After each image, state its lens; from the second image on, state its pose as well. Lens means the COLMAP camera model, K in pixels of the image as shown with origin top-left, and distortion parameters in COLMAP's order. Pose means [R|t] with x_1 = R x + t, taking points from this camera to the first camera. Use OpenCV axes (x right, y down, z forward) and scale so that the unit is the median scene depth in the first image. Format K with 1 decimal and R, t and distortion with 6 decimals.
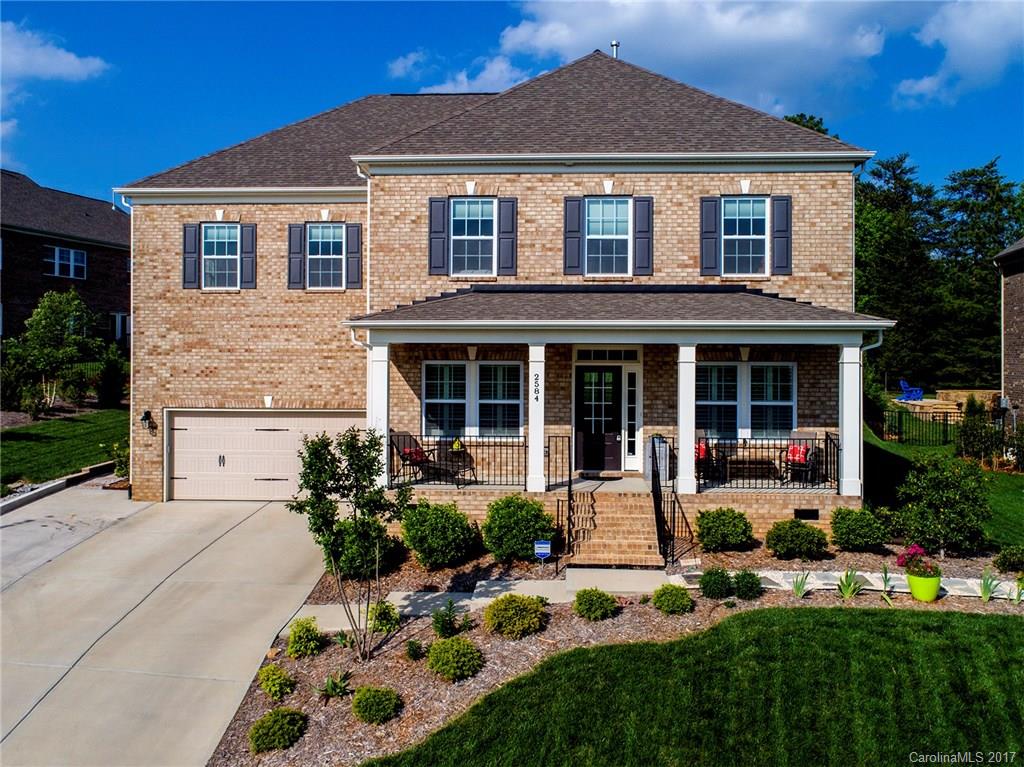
lens RADIAL K [[948.4, 0, 512.0], [0, 948.4, 383.5], [0, 0, 1]] dist [0.003656, 0.003243]
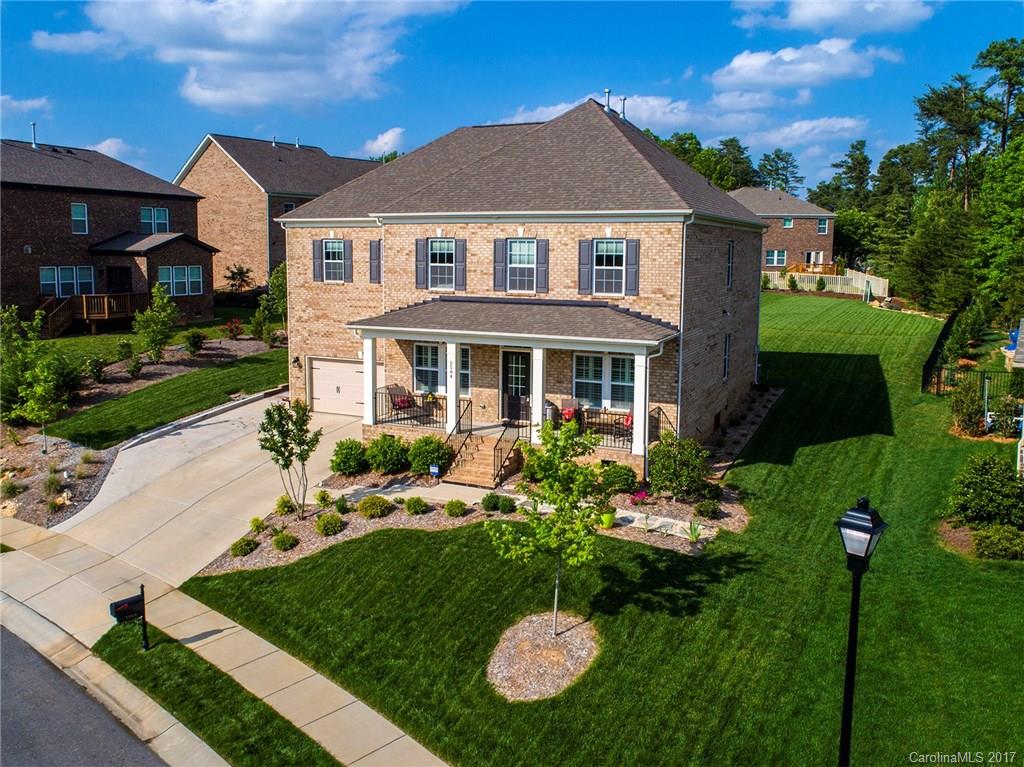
lens RADIAL K [[948.4, 0, 512.0], [0, 948.4, 383.5], [0, 0, 1]] dist [0.003656, 0.003243]
pose [[0.915796, 0.065210, -0.396314, 0.690338], [-0.009765, 0.990055, 0.140340, -0.180970], [0.401525, -0.124653, 0.907326, -0.378932]]
